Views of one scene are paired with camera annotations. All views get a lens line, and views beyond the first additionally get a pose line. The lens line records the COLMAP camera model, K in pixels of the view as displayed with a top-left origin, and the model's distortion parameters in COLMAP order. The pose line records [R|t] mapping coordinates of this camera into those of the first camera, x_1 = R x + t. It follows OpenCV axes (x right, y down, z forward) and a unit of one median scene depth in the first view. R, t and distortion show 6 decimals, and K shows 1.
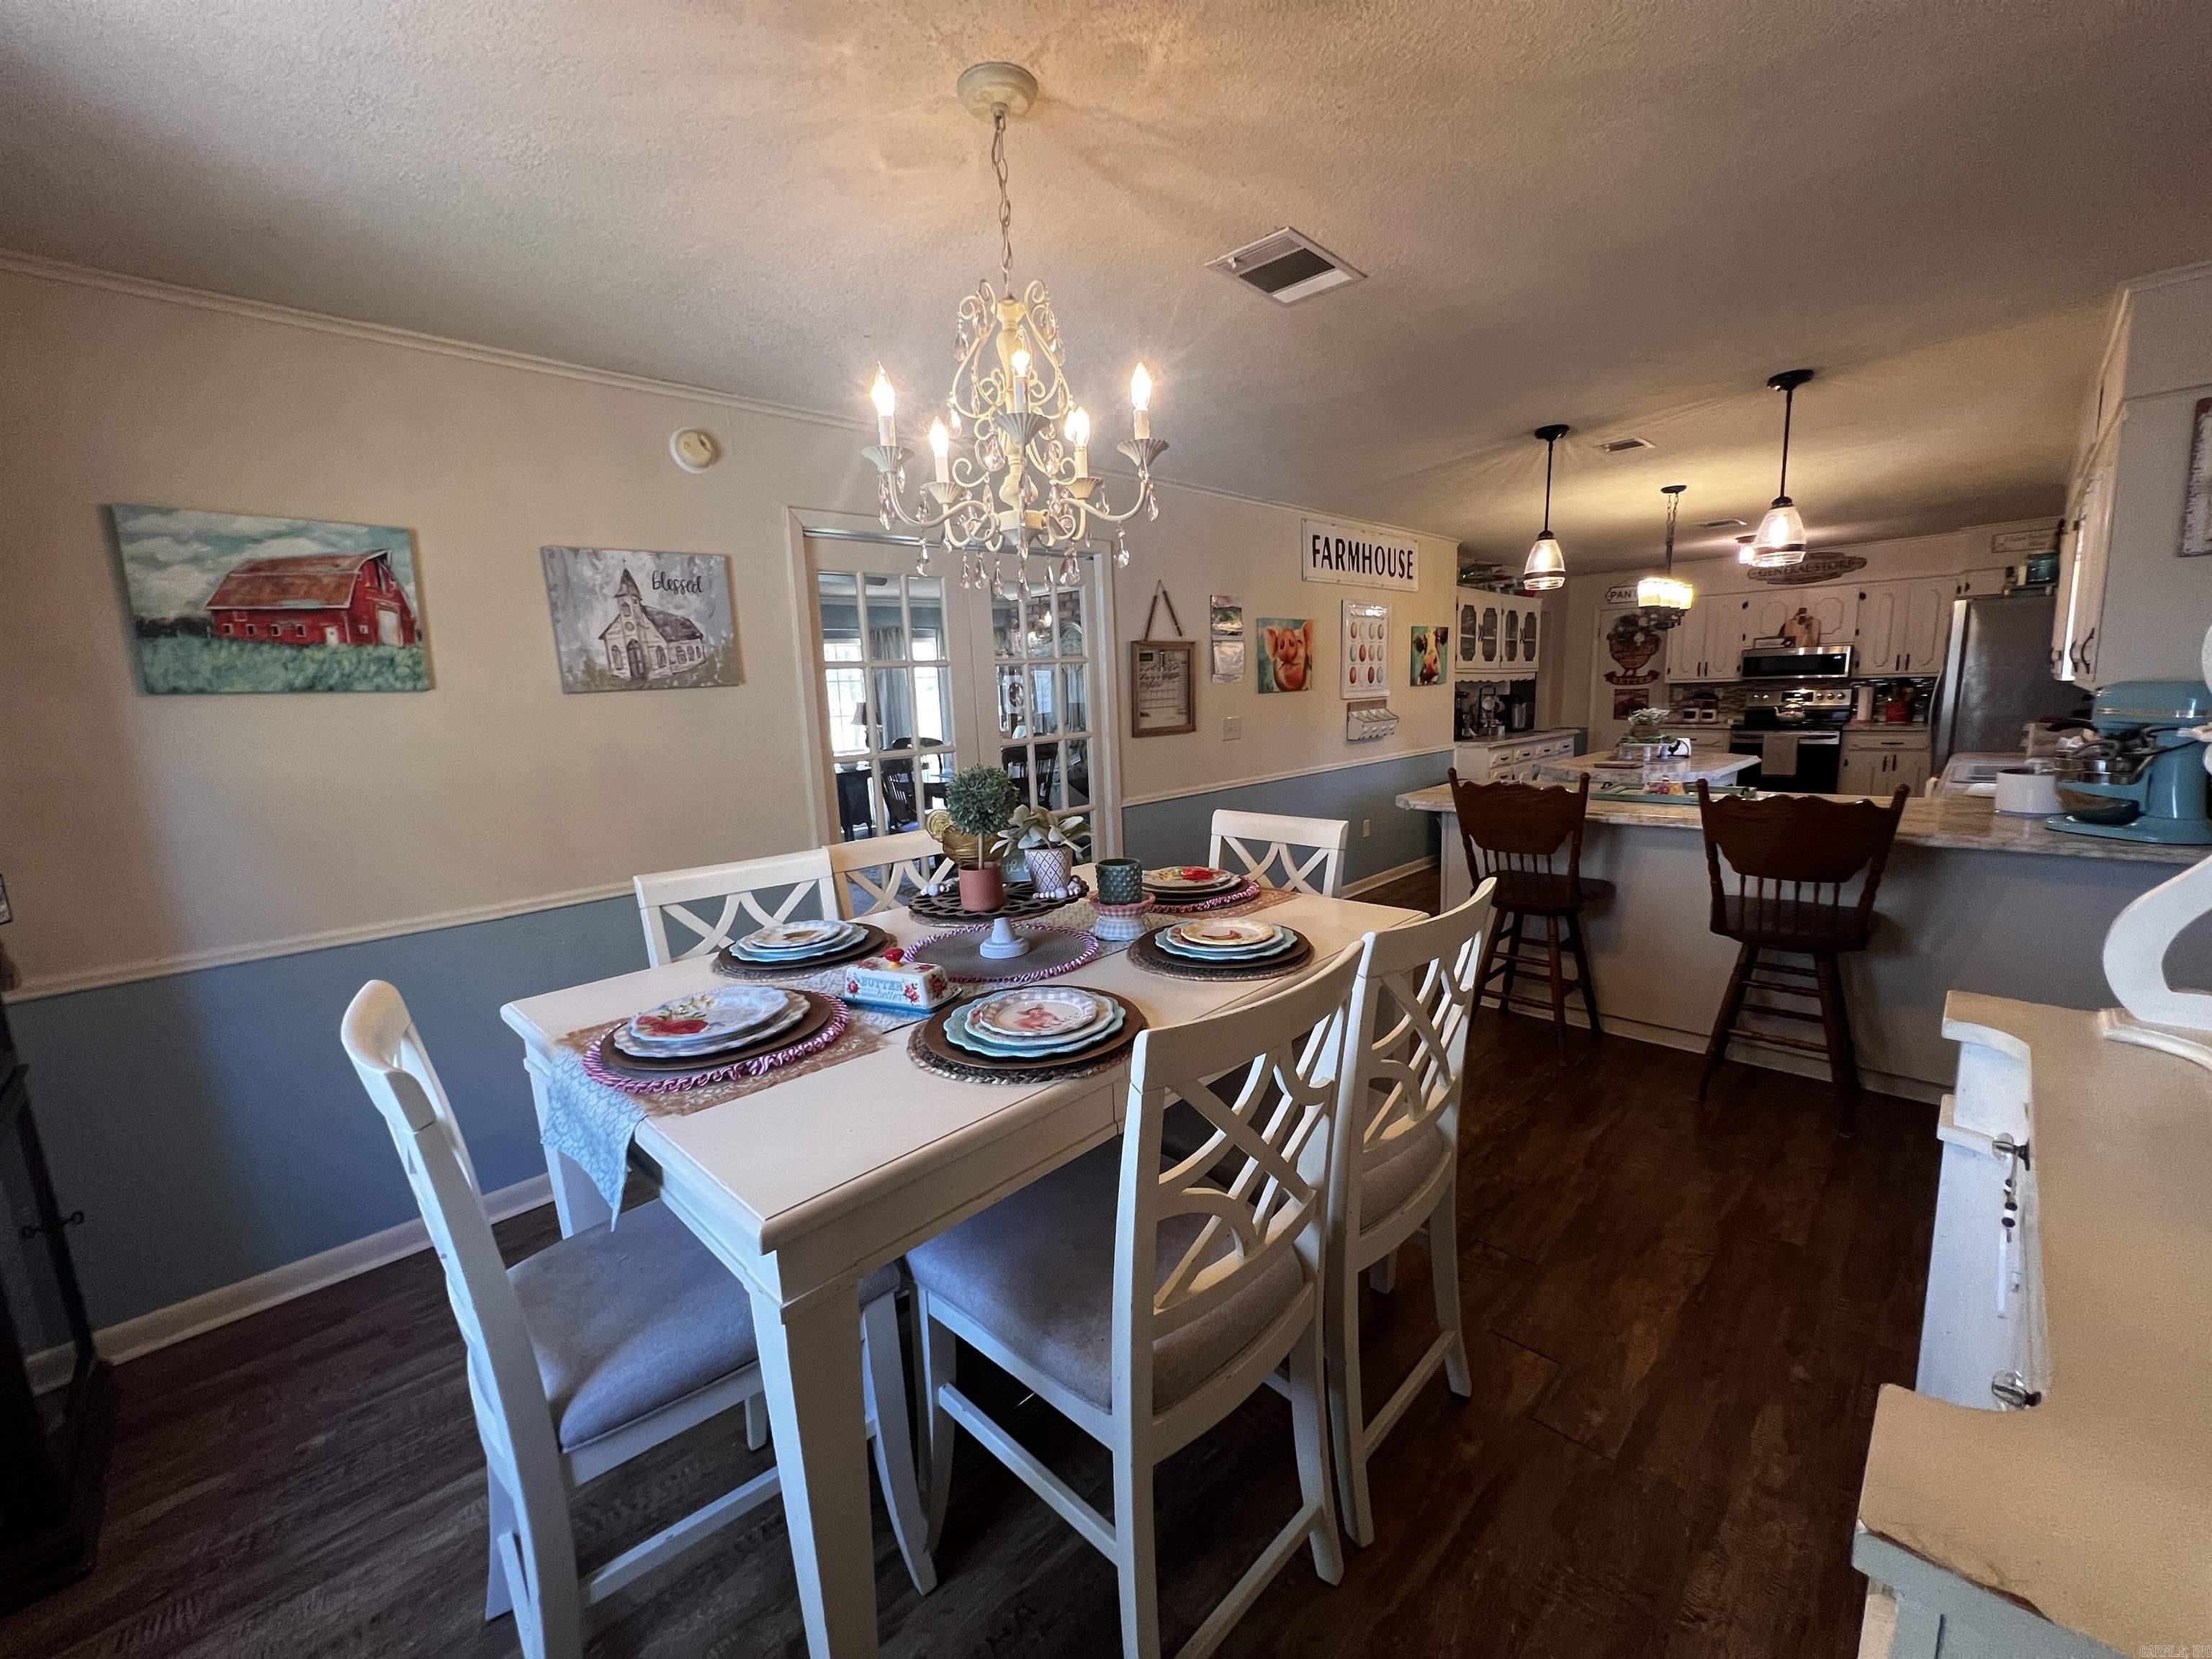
lens RADIAL K [[882.7, 0, 1106.2], [0, 882.7, 838.0], [0, 0, 1]] dist [-0.004538, 0.000474]
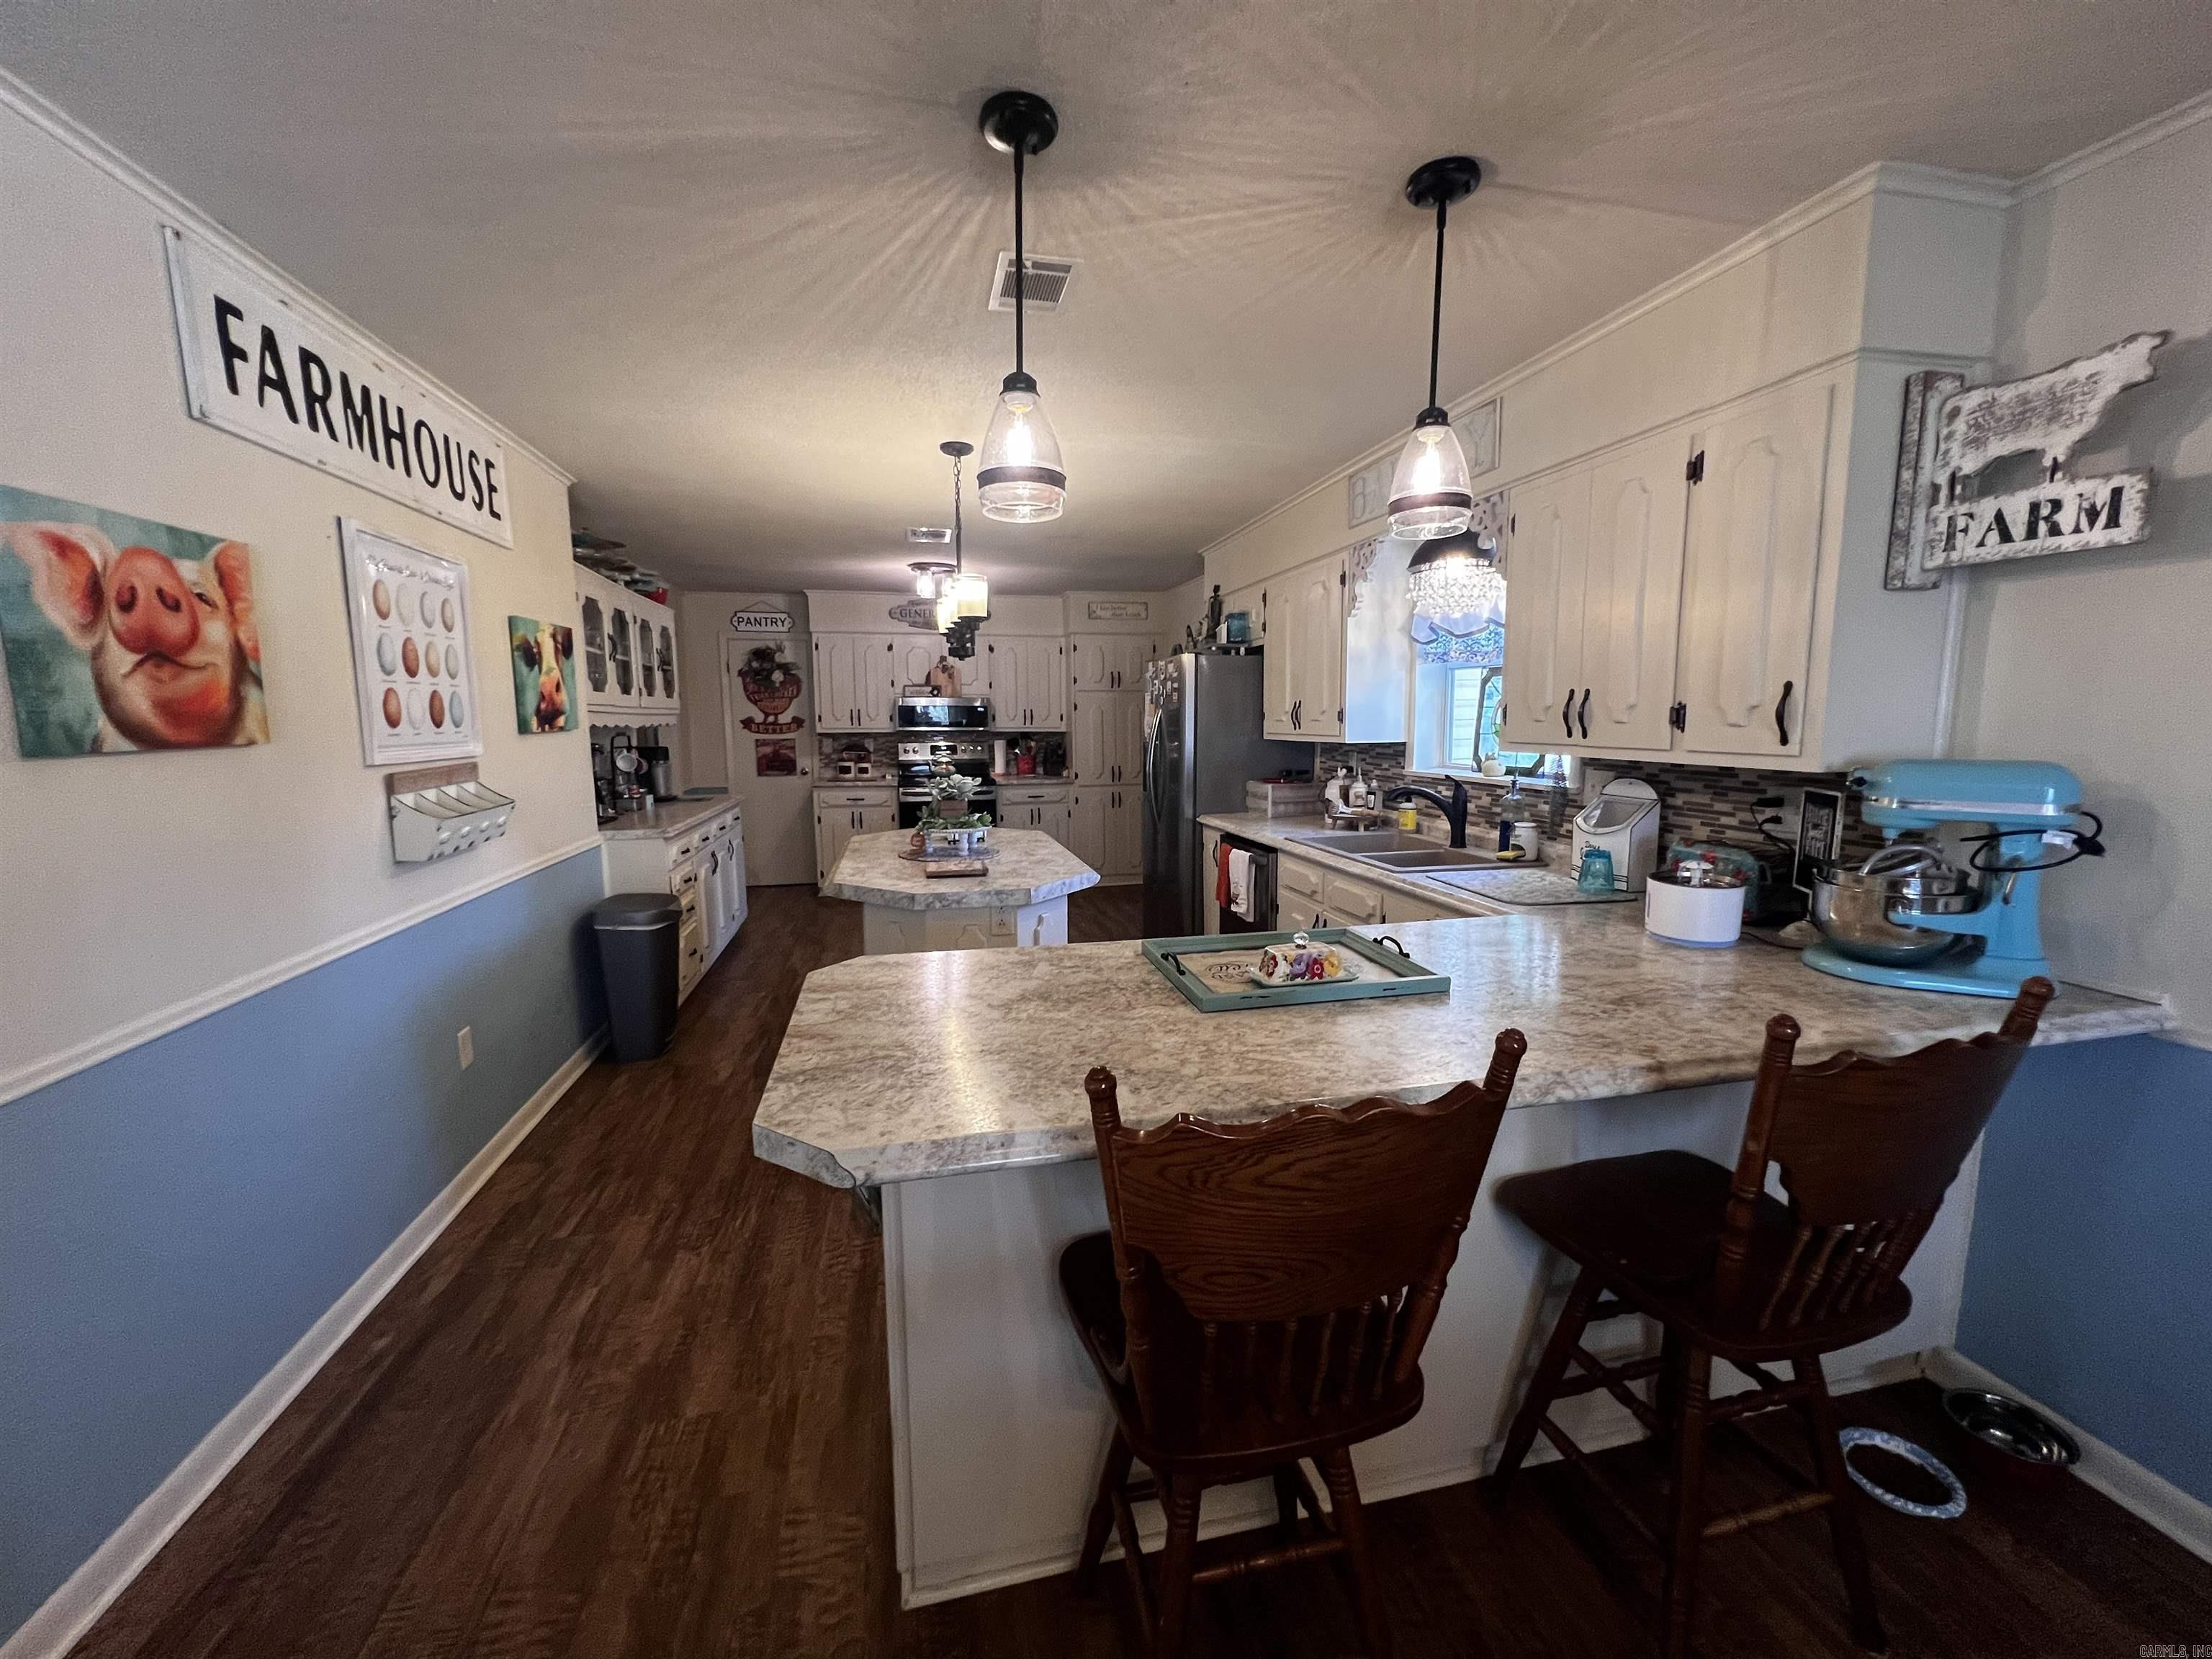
lens RADIAL K [[882.7, 0, 1107.8], [0, 882.7, 832.9], [0, 0, 1]] dist [-0.004538, 0.000474]
pose [[0.531169, -0.078948, 0.843580, 0.090176], [0.124418, 0.992124, 0.014508, -0.077432], [-0.838081, 0.097250, 0.536808, 0.429845]]
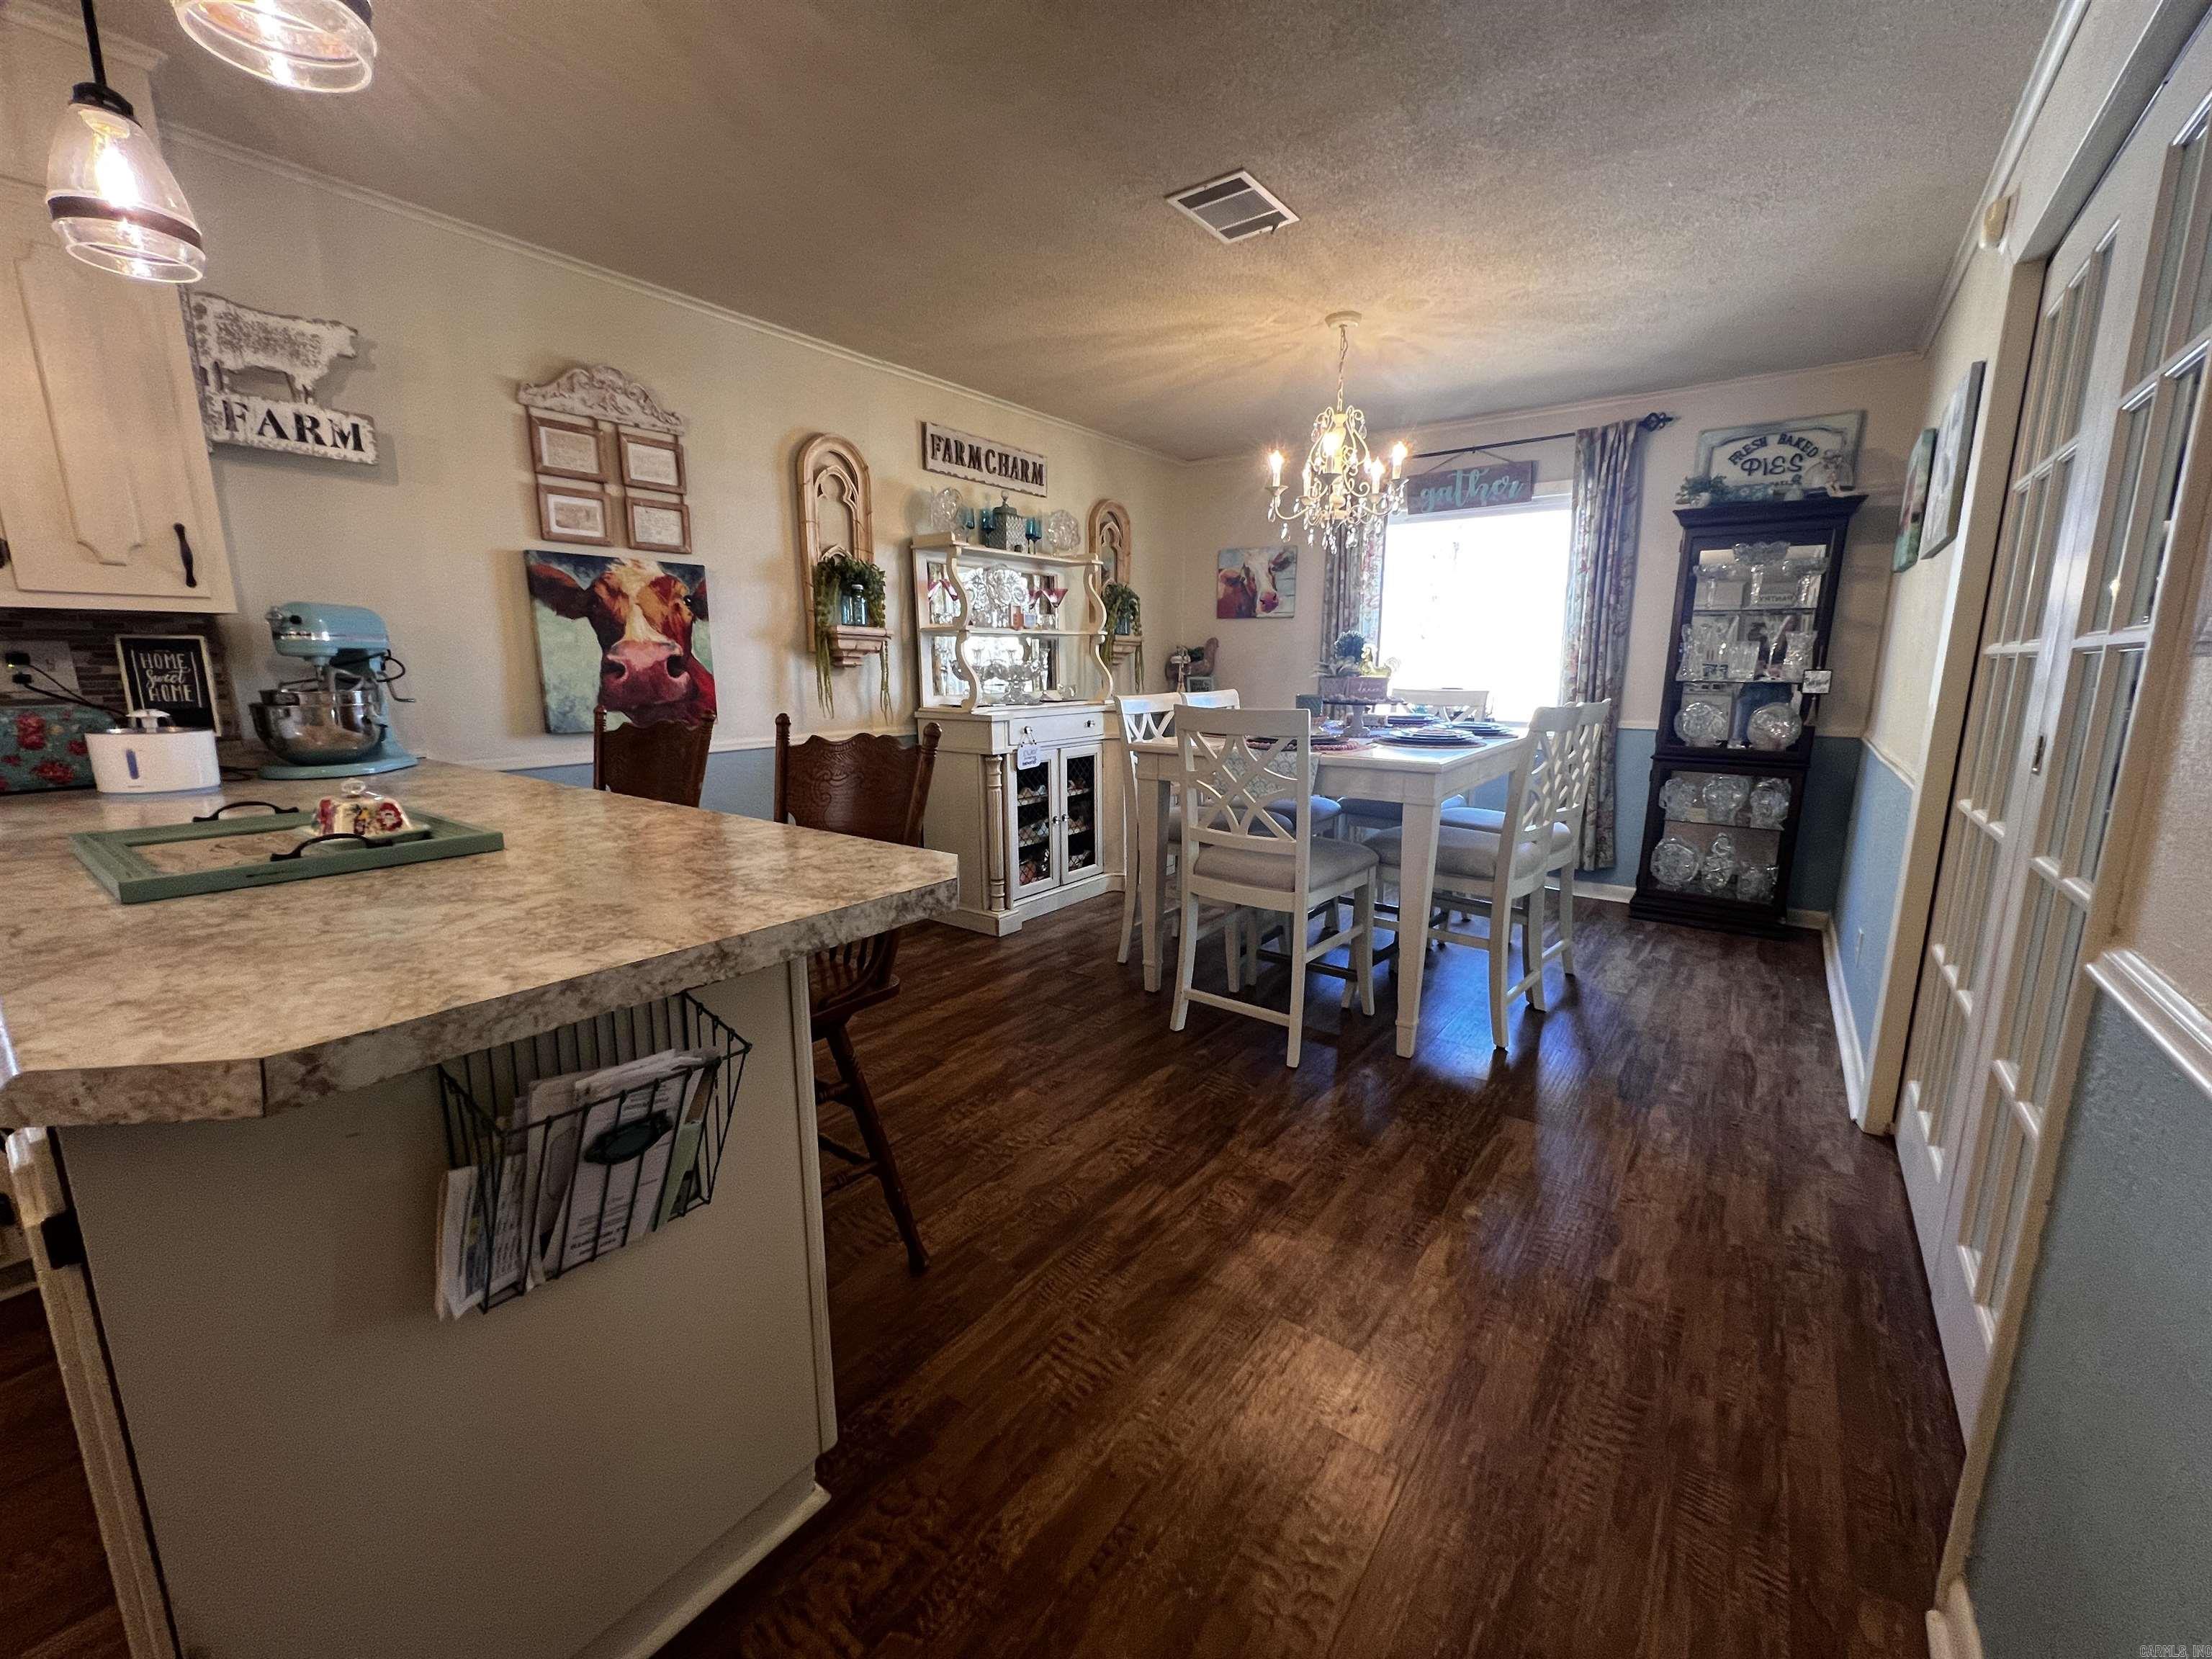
lens RADIAL K [[882.7, 0, 1105.5], [0, 882.7, 827.8], [0, 0, 1]] dist [-0.004538, 0.000474]
pose [[-0.990149, 0.060856, -0.126101, 0.181990], [0.013049, 0.936795, 0.349636, -0.097422], [0.139408, 0.344546, -0.928361, 0.738461]]
